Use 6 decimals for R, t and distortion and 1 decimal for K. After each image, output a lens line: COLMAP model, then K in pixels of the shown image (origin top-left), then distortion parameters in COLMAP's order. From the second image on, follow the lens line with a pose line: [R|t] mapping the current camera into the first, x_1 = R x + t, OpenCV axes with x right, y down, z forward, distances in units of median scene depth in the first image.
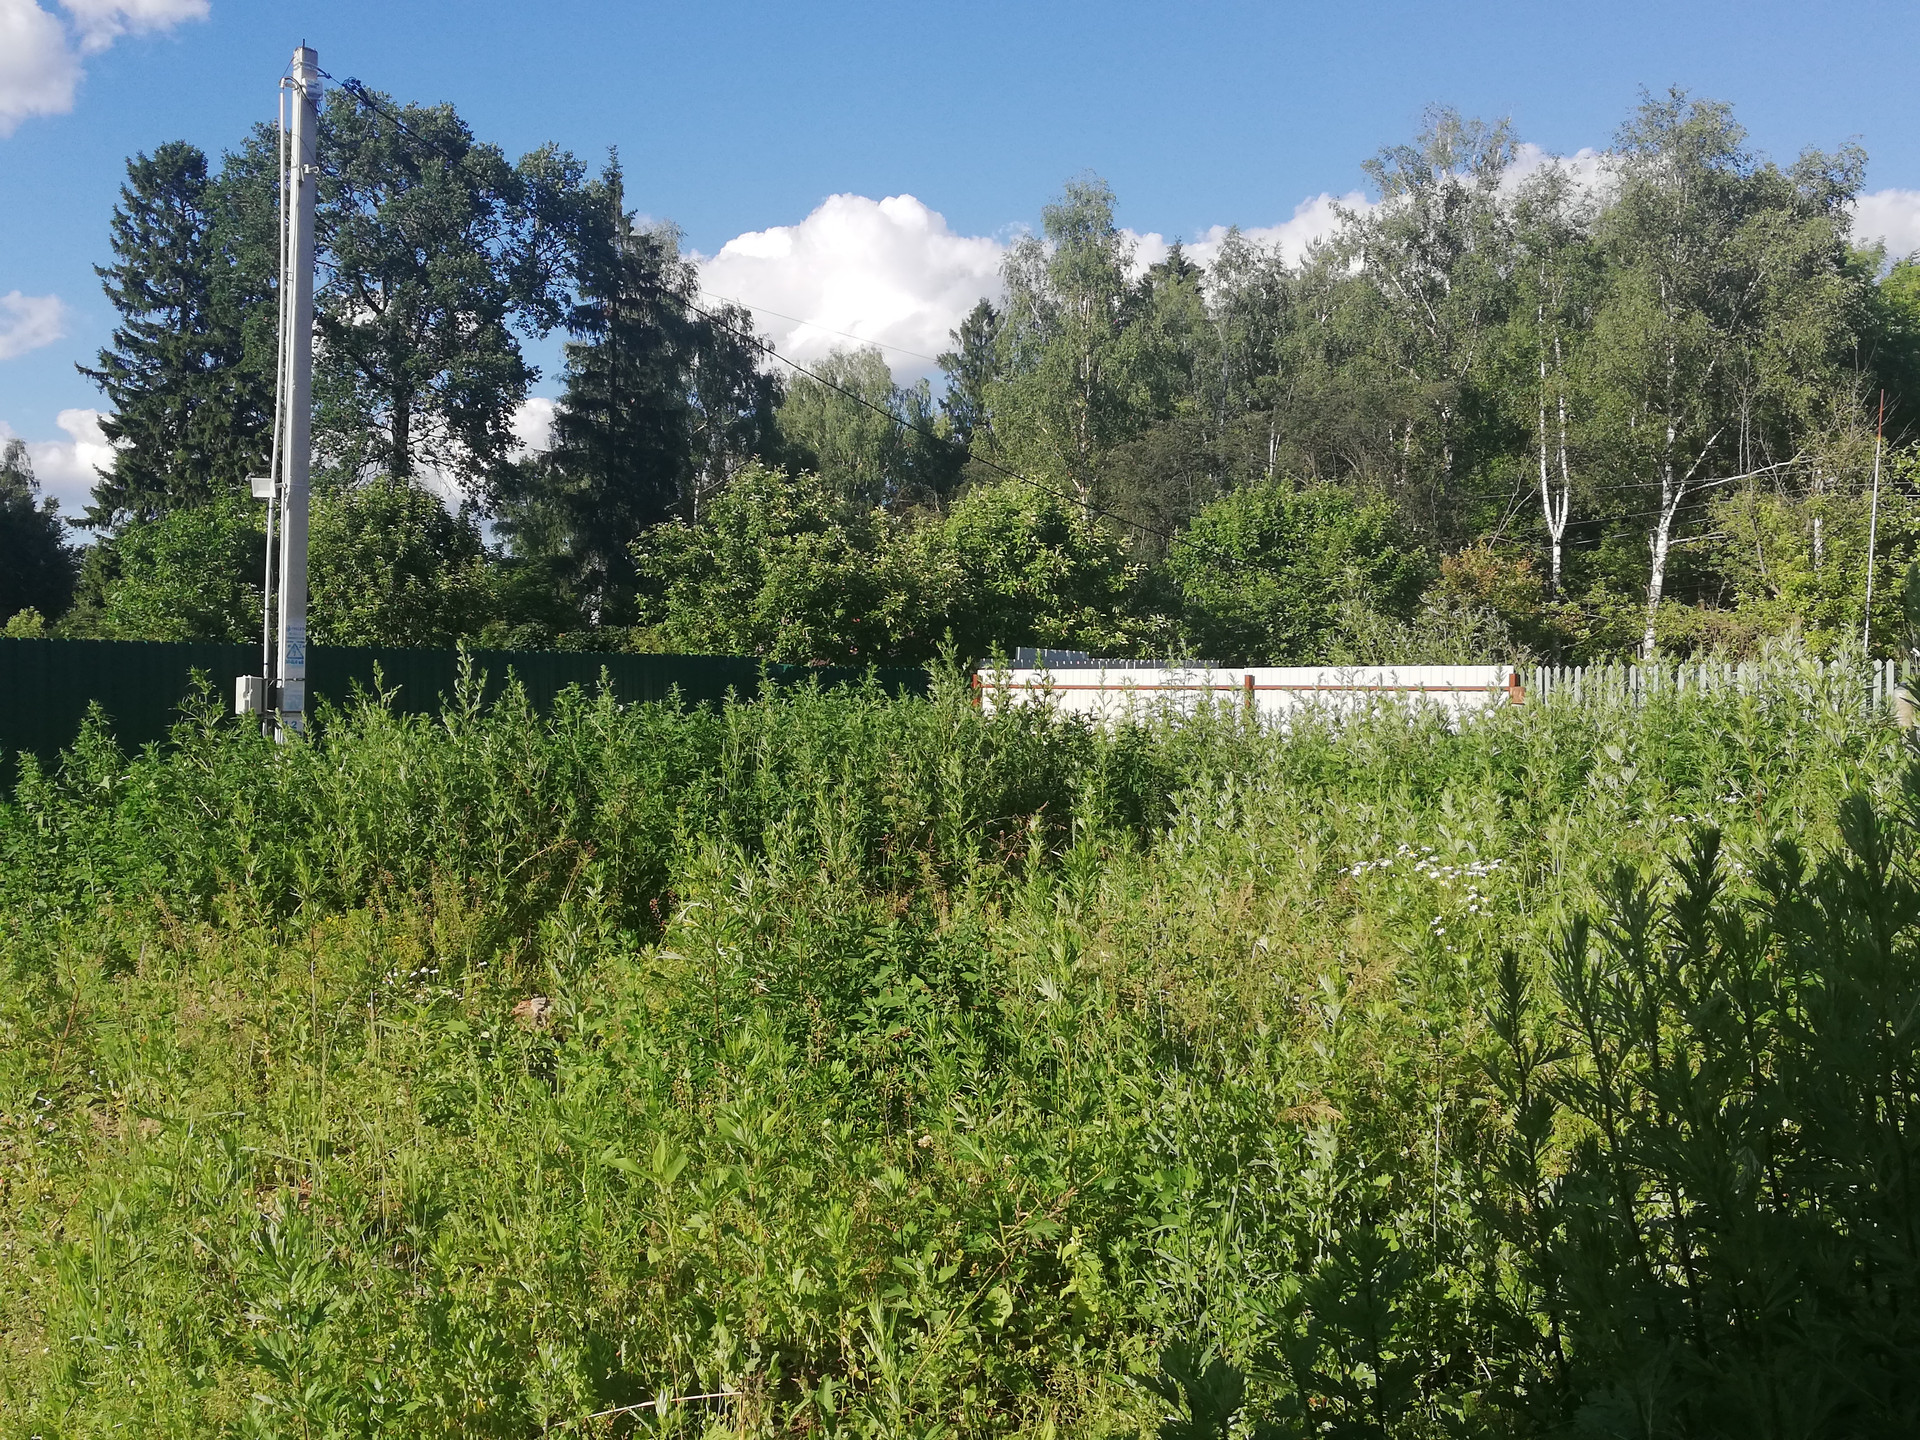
lens RADIAL K [[1834.4, 0, 960.7], [0, 1834.4, 742.9], [0, 0, 1]] dist [0.136517, -0.379196]
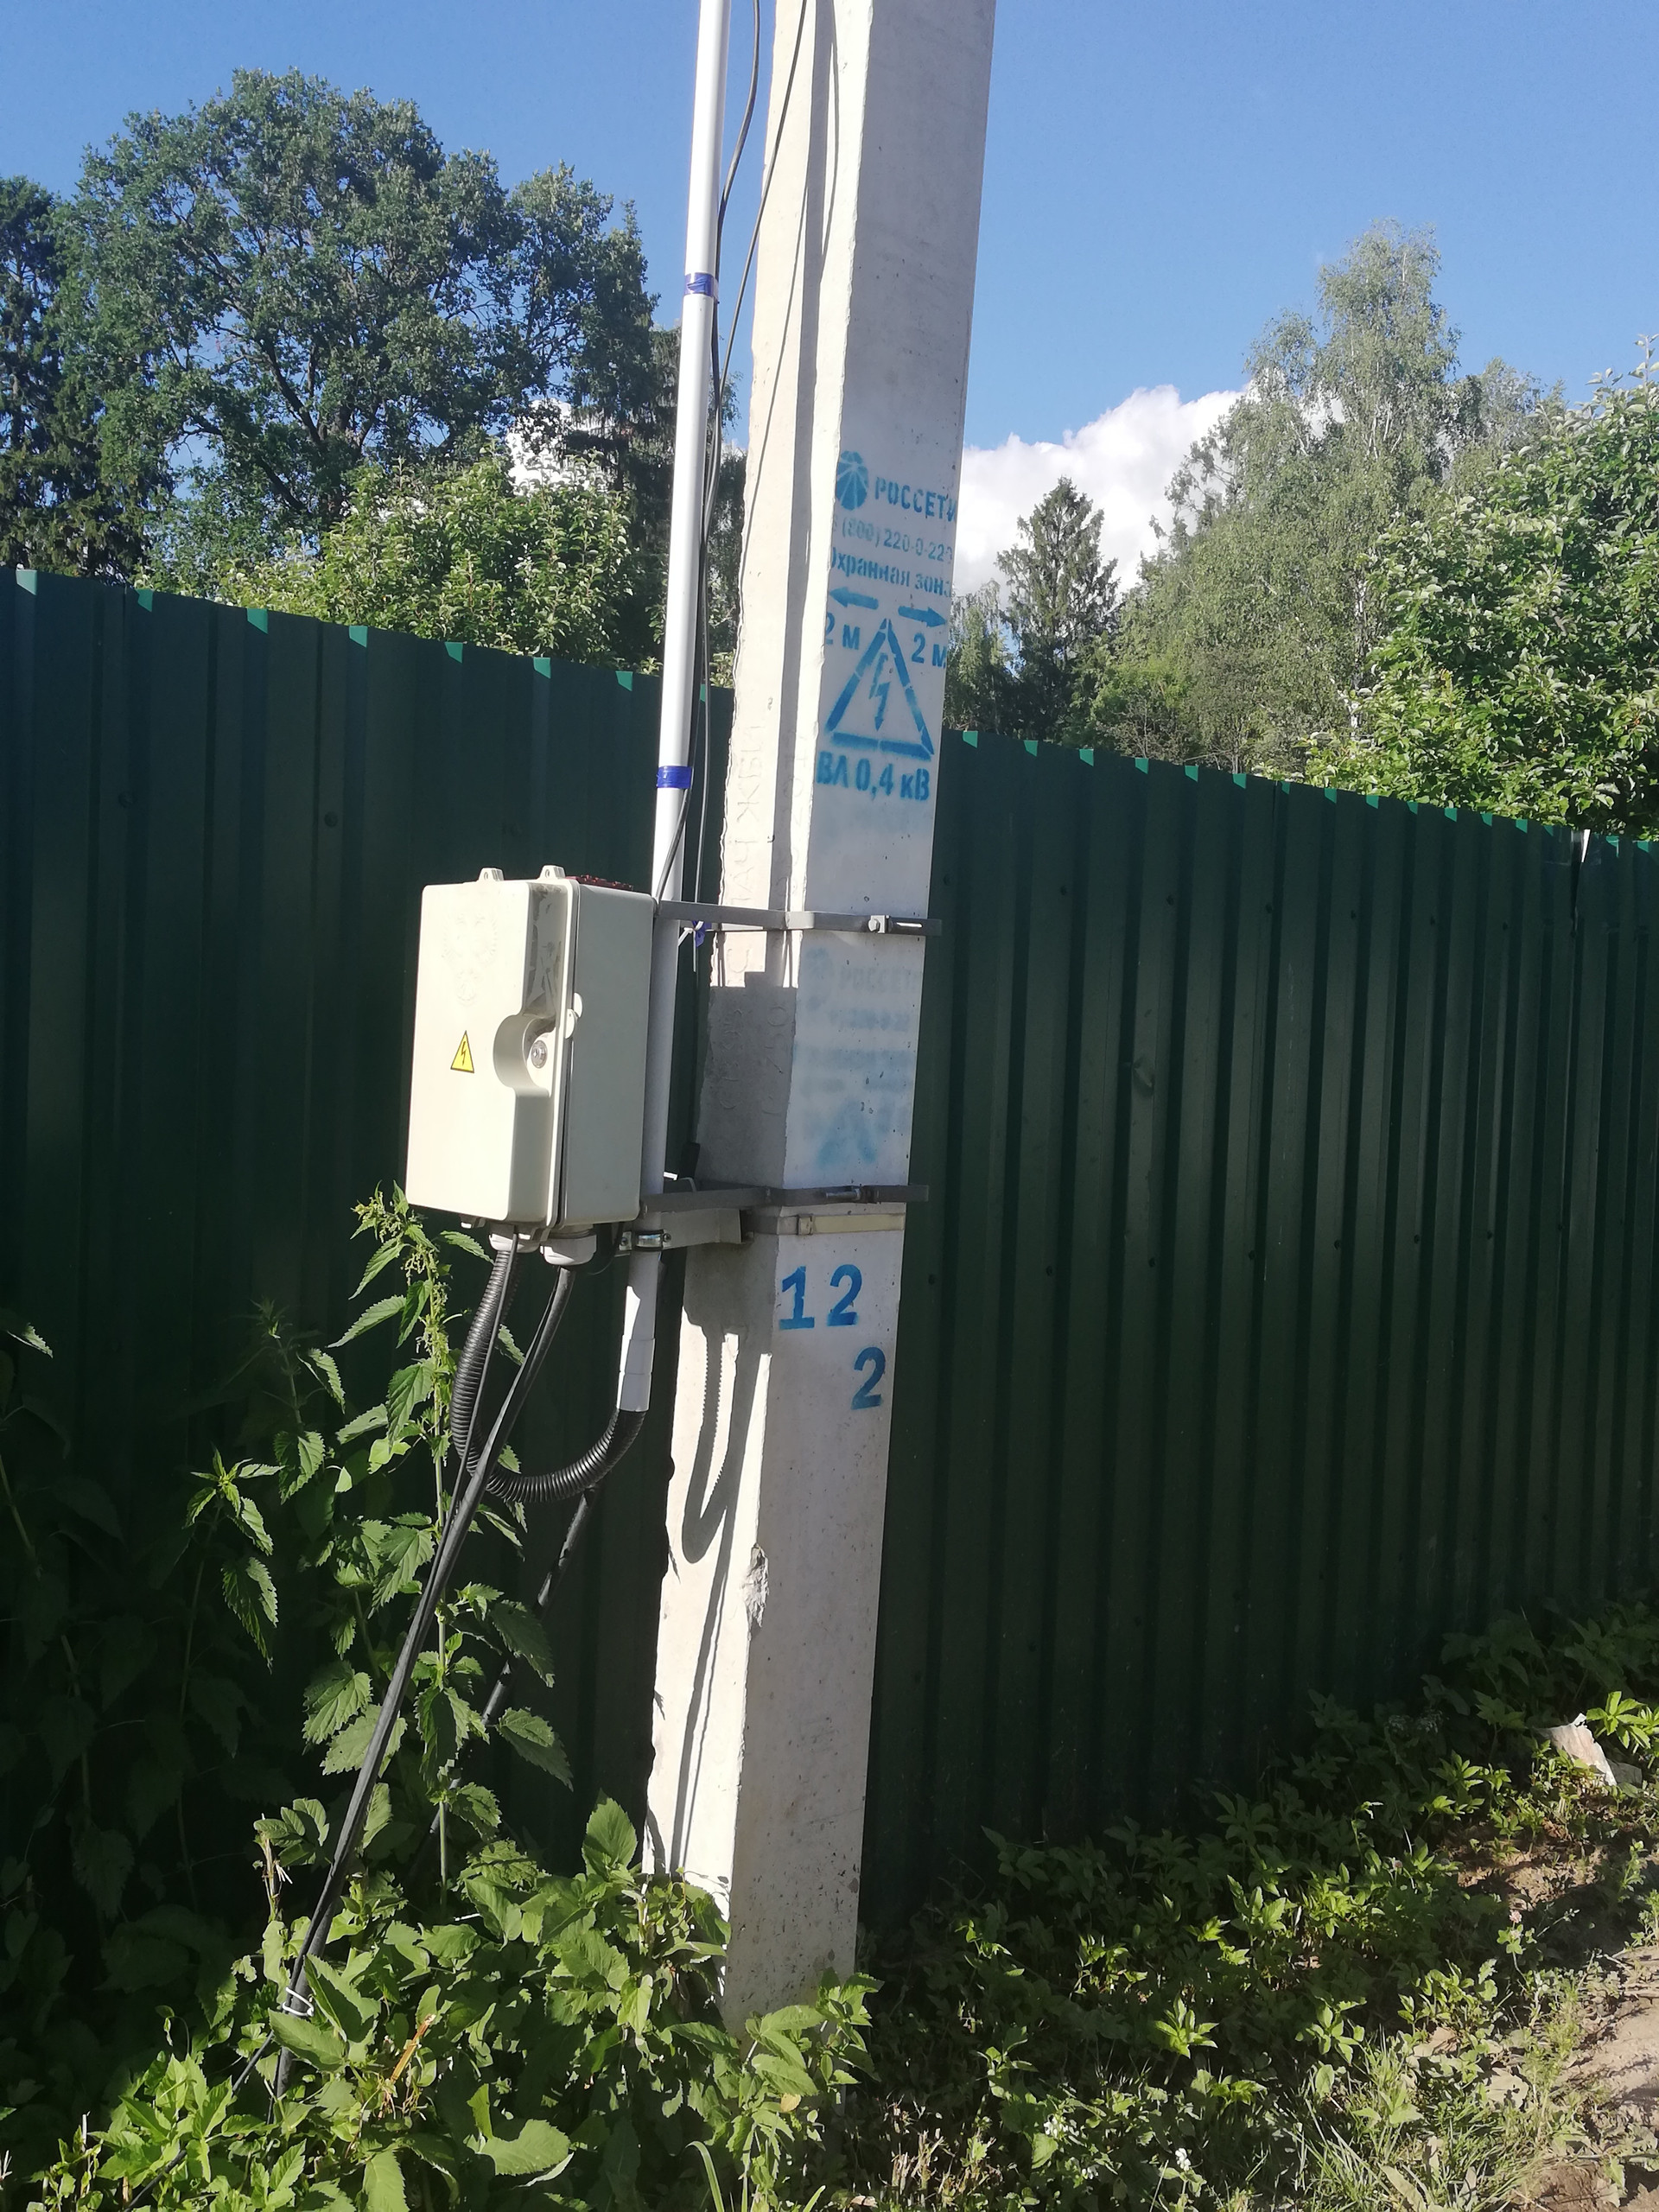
lens RADIAL K [[2113.4, 0, 810.3], [0, 2113.4, 1112.4], [0, 0, 1]] dist [0.136517, -0.379196]
pose [[0.998559, 0.042384, -0.032918, -0.087402], [-0.041450, 0.998732, 0.028570, -0.006258], [0.034087, -0.027164, 0.999050, 0.210441]]
